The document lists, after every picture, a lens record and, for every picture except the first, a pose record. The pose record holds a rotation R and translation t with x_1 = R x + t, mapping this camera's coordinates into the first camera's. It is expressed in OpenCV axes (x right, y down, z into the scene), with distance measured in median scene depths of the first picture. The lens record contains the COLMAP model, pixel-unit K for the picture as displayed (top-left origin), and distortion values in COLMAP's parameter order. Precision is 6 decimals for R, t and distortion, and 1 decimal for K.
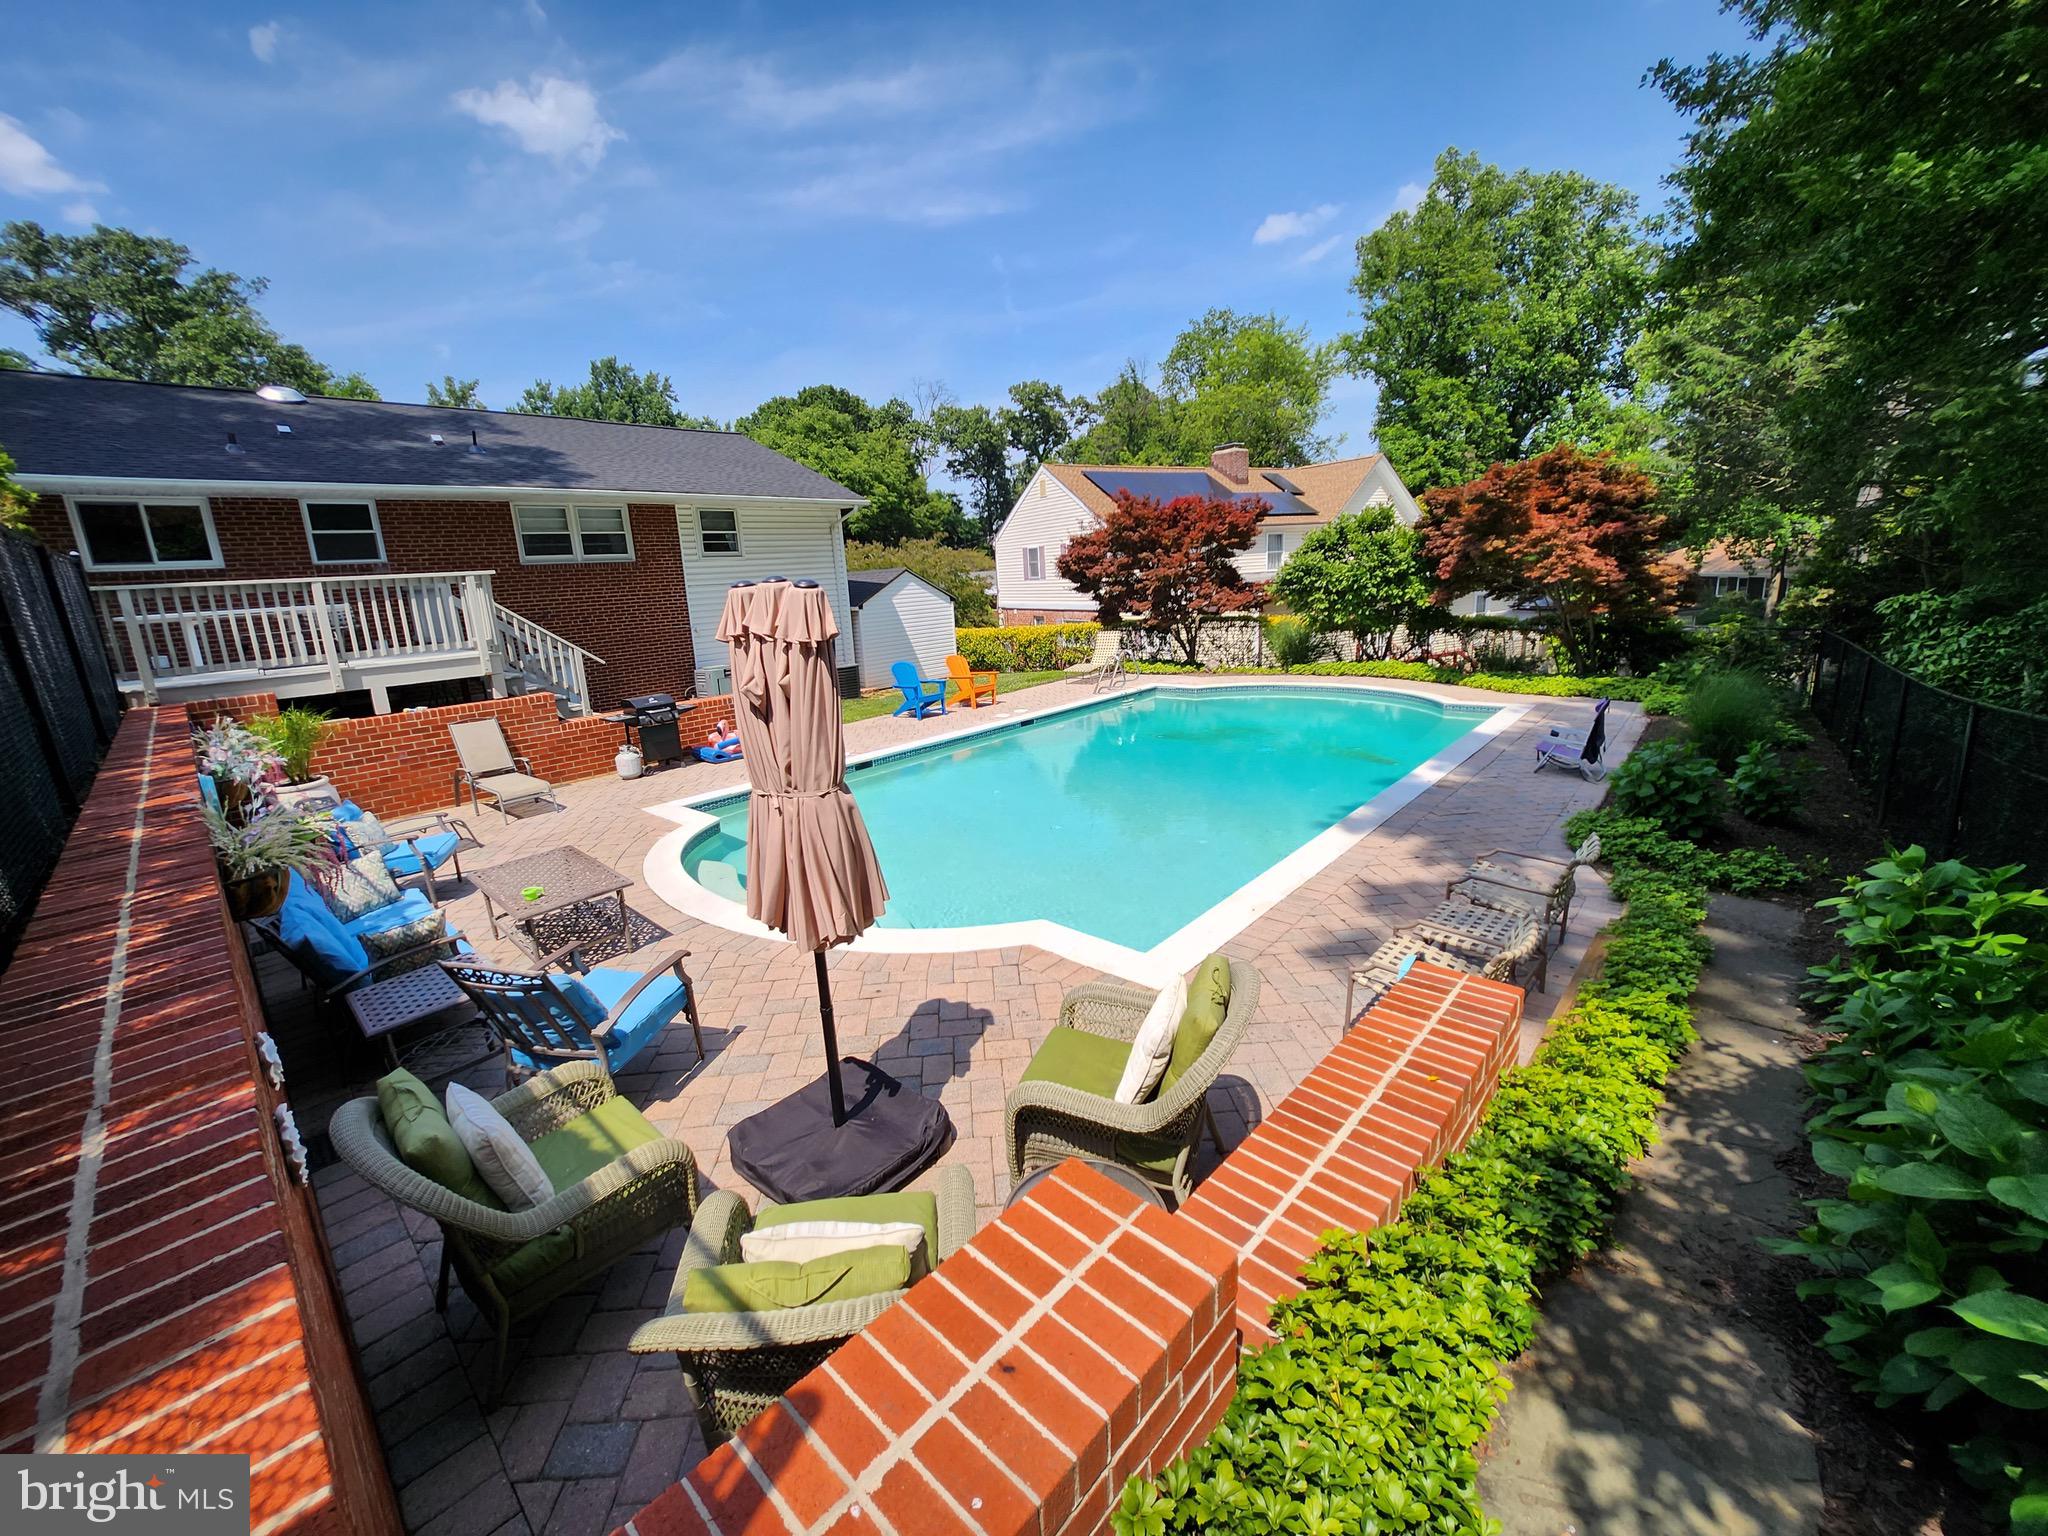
lens RADIAL K [[810.4, 0, 1013.5], [0, 810.4, 757.5], [0, 0, 1]] dist [-0.015430, -0.000088]
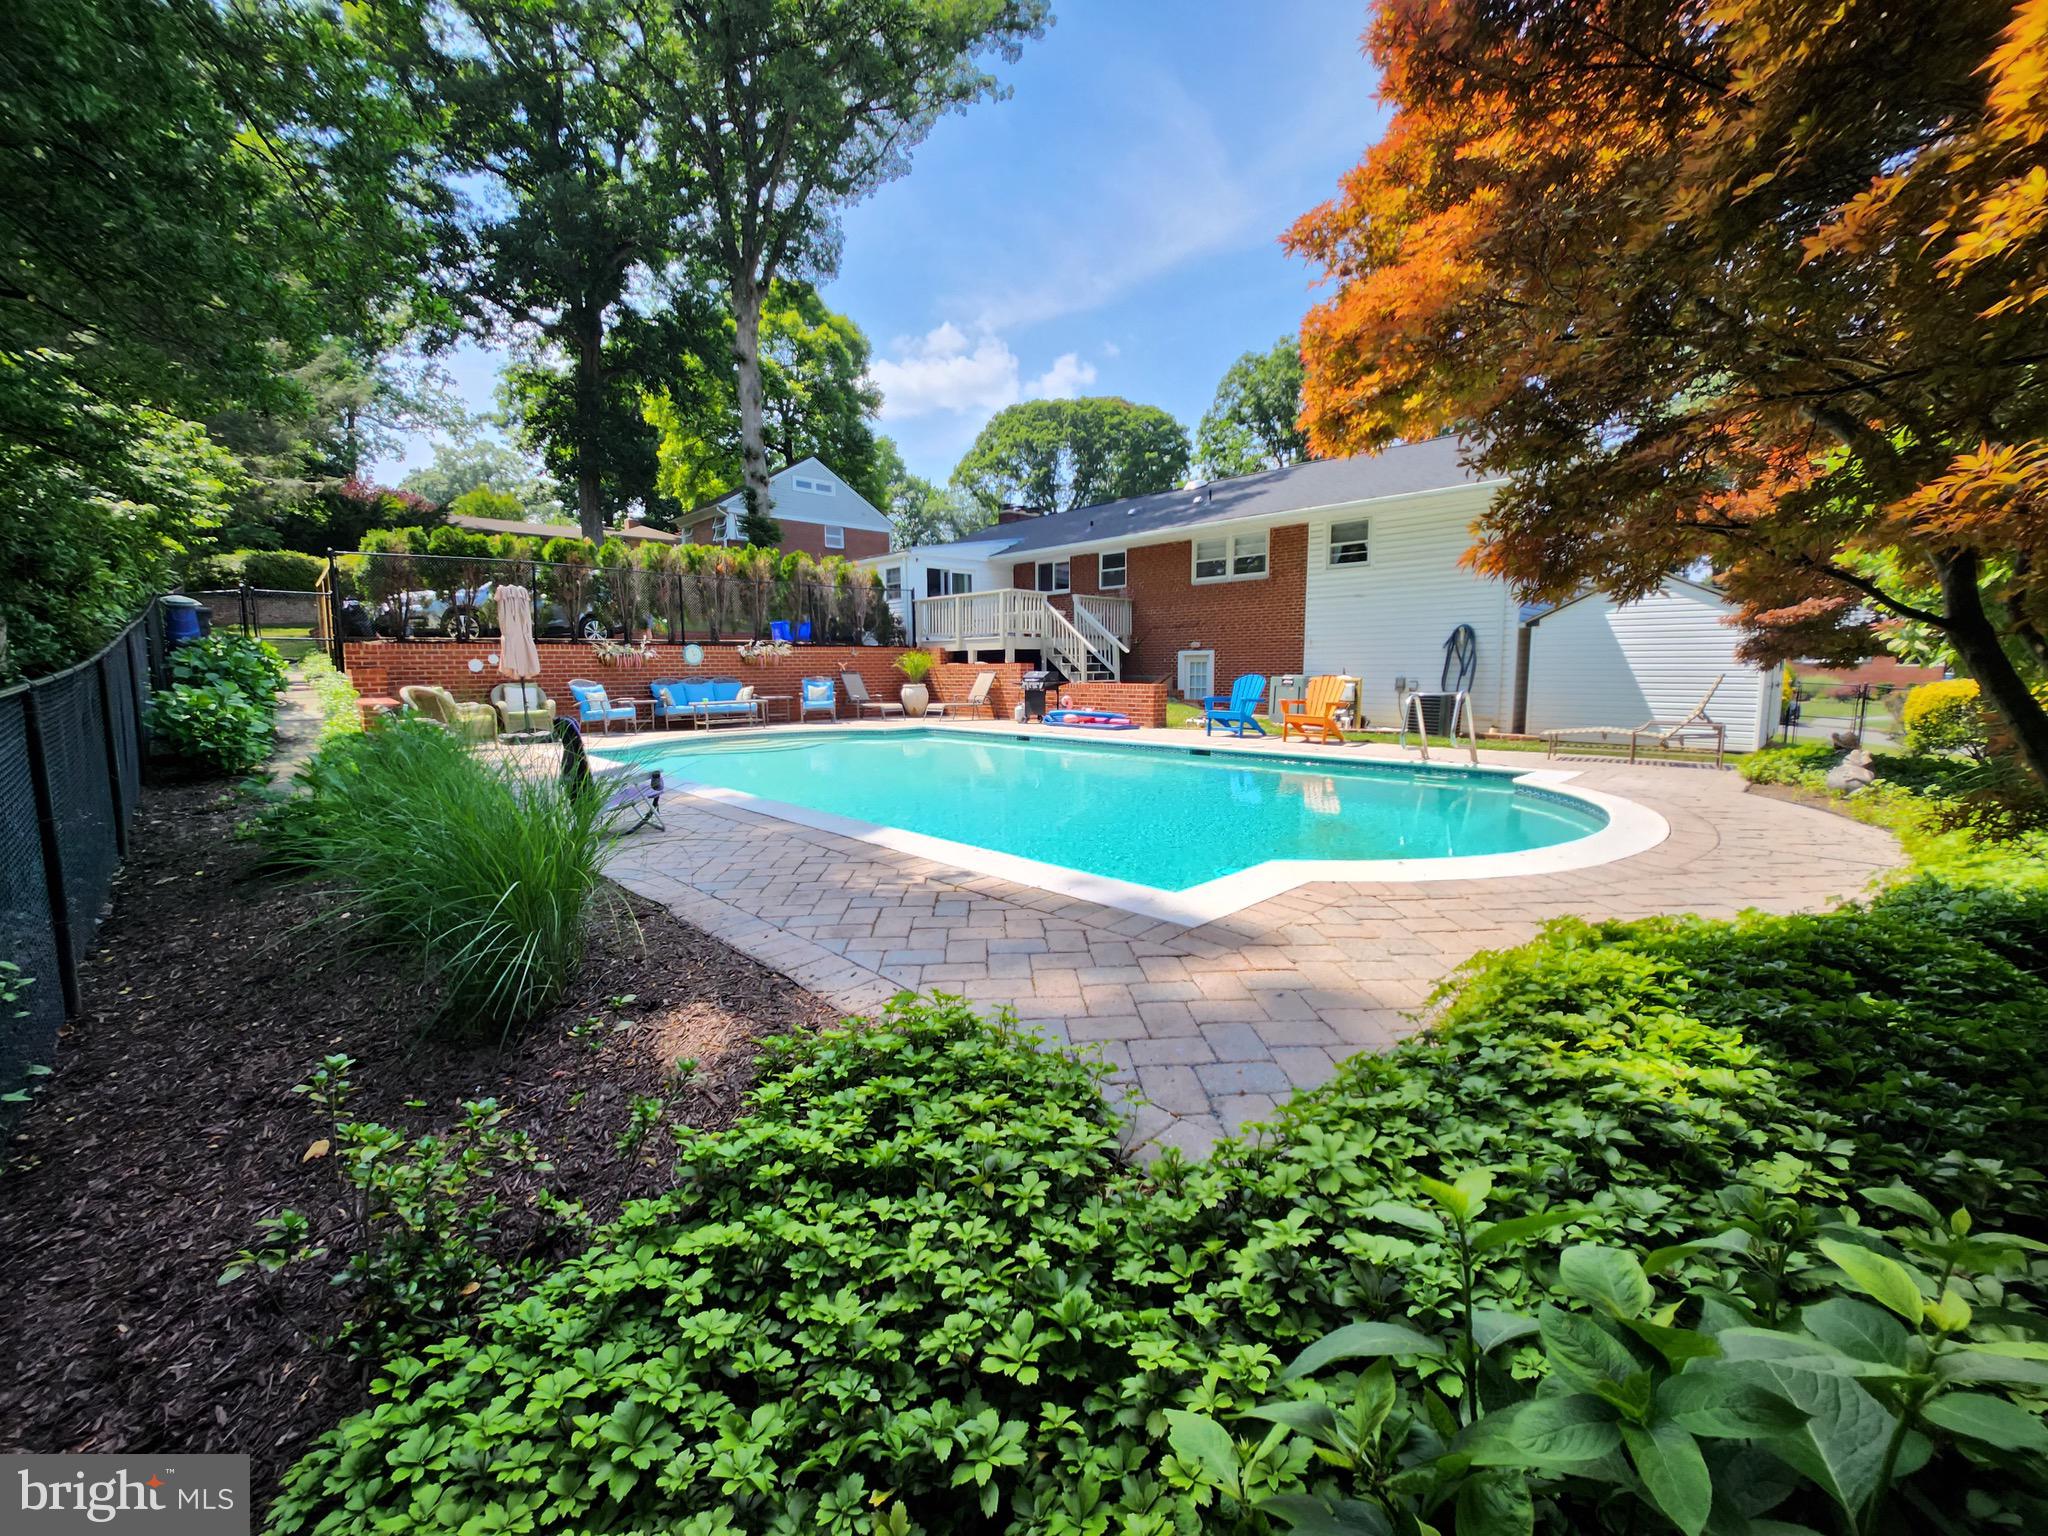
lens RADIAL K [[810.4, 0, 1013.5], [0, 810.4, 757.5], [0, 0, 1]] dist [-0.015430, -0.000088]
pose [[-0.063078, 0.156966, -0.985588, 0.676758], [-0.216931, 0.961786, 0.167059, -0.105899], [0.974147, 0.224342, -0.026616, 0.694112]]
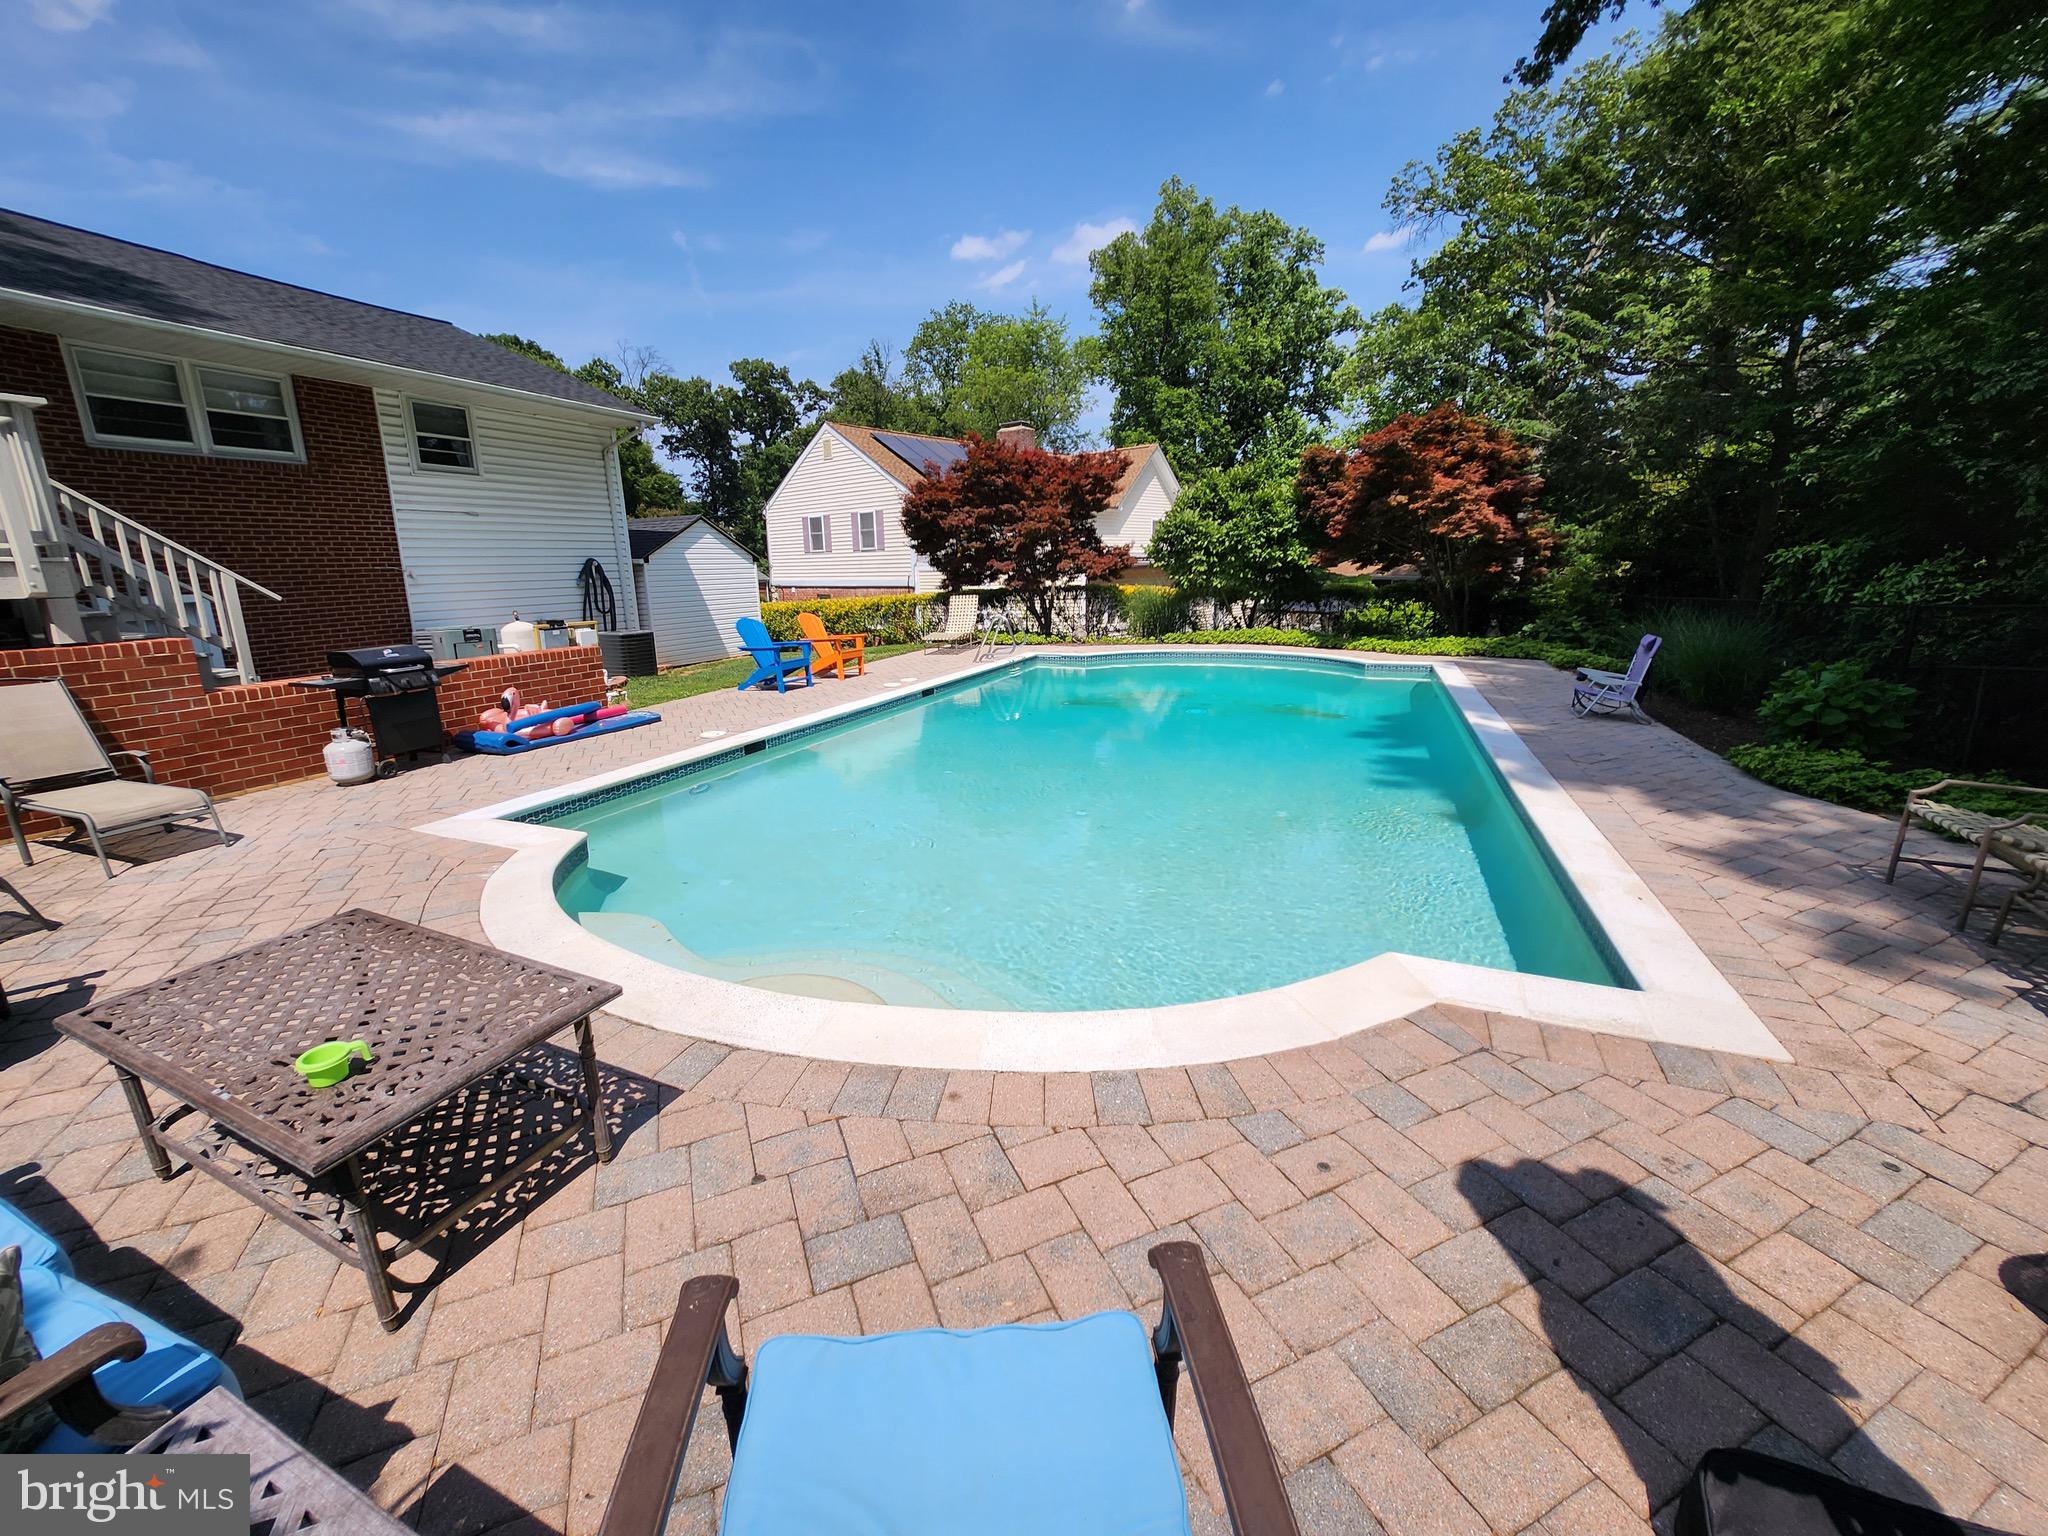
lens RADIAL K [[810.4, 0, 1013.5], [0, 810.4, 757.5], [0, 0, 1]] dist [-0.015430, -0.000088]
pose [[0.945105, -0.042708, 0.323965, -0.136446], [0.043003, 0.999055, 0.006253, 0.016077], [-0.323926, 0.008022, 0.946049, 0.187056]]
